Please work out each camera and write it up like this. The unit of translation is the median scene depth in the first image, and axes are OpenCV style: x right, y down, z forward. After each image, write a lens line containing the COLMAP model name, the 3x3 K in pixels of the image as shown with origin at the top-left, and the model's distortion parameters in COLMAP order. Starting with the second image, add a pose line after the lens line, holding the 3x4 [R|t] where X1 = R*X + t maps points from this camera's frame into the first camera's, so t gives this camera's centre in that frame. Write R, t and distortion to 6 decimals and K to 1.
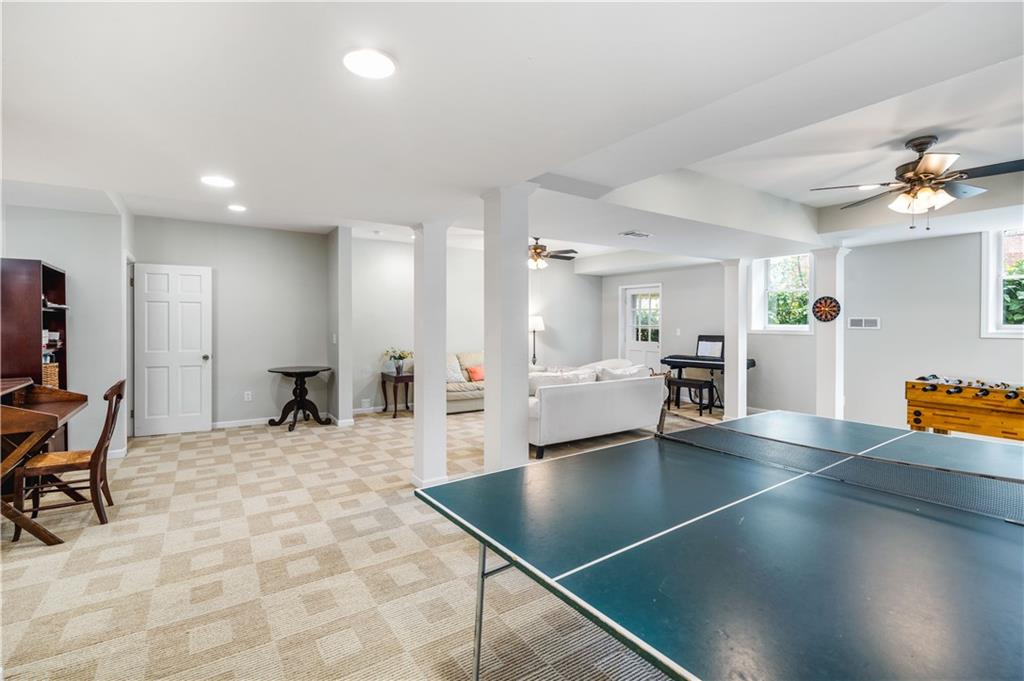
lens RADIAL K [[468.4, 0, 512.0], [0, 468.4, 340.5], [0, 0, 1]] dist [0.000868, 0.000083]
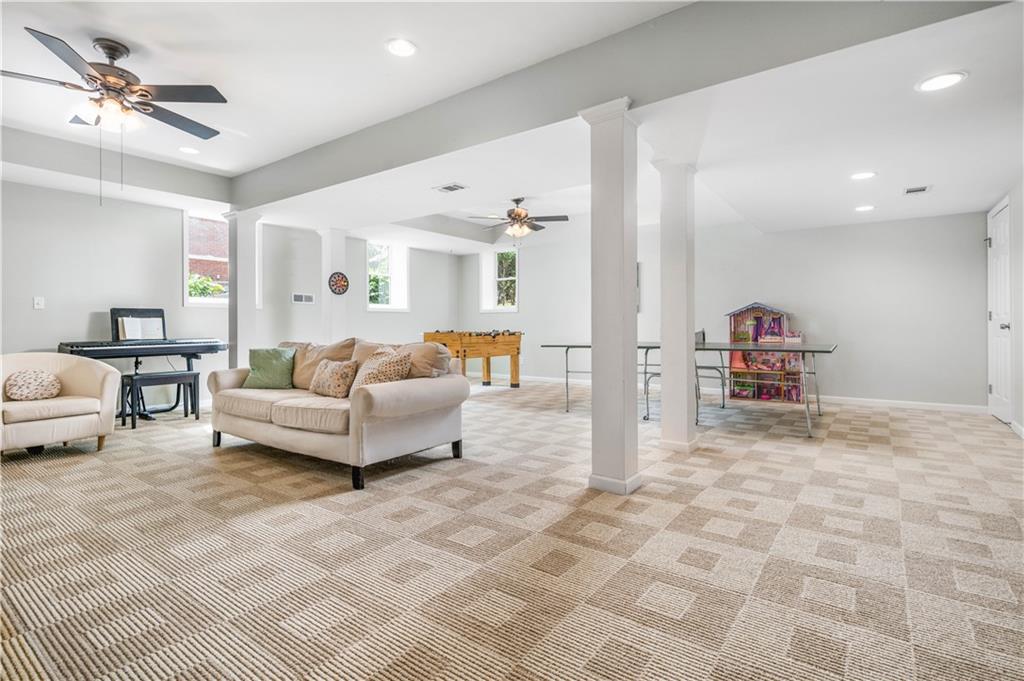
lens RADIAL K [[496.2, 0, 511.9], [0, 496.2, 323.2], [0, 0, 1]] dist [0.000527, 0.000041]
pose [[-0.339349, 0.004307, 0.940651, -0.618596], [0.038767, 0.999204, 0.009411, 0.034896], [-0.939861, 0.039660, -0.339246, 1.037417]]
